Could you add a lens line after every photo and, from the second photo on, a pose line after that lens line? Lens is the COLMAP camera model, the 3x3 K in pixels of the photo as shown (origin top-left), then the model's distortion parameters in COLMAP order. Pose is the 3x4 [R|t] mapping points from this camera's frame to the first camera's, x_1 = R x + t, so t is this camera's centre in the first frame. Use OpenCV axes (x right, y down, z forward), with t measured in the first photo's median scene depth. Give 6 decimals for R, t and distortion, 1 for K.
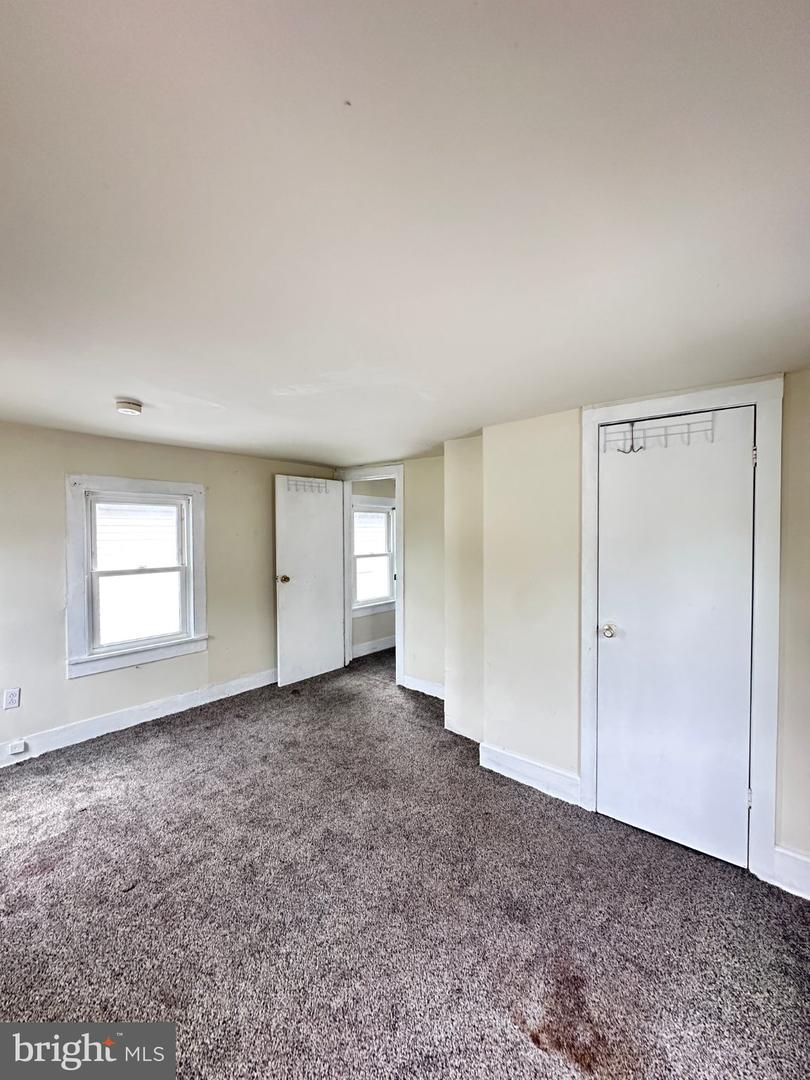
lens RADIAL K [[434.8, 0, 405.8], [0, 434.8, 548.4], [0, 0, 1]] dist [-0.005910, 0.000950]
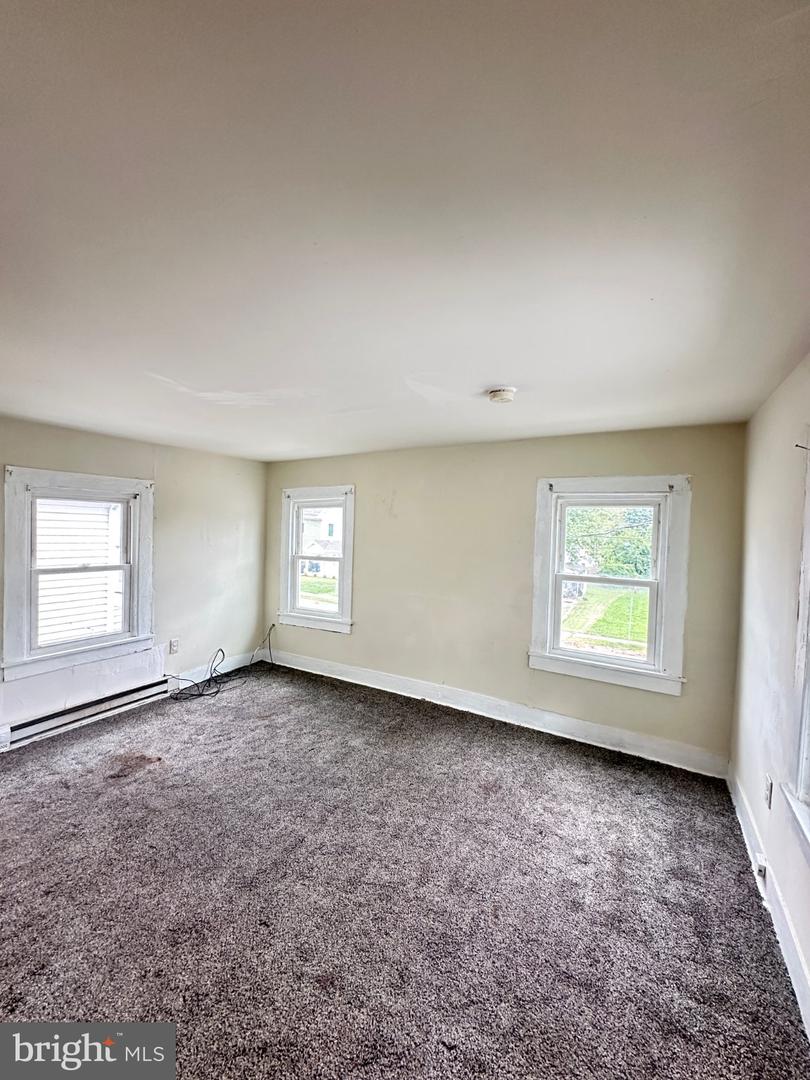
lens RADIAL K [[434.8, 0, 403.7], [0, 434.8, 536.7], [0, 0, 1]] dist [-0.005910, 0.000950]
pose [[-0.985844, -0.033062, -0.164371, -0.298333], [-0.038555, 0.998796, 0.030335, -0.050329], [0.163170, 0.036243, -0.985932, 1.934720]]
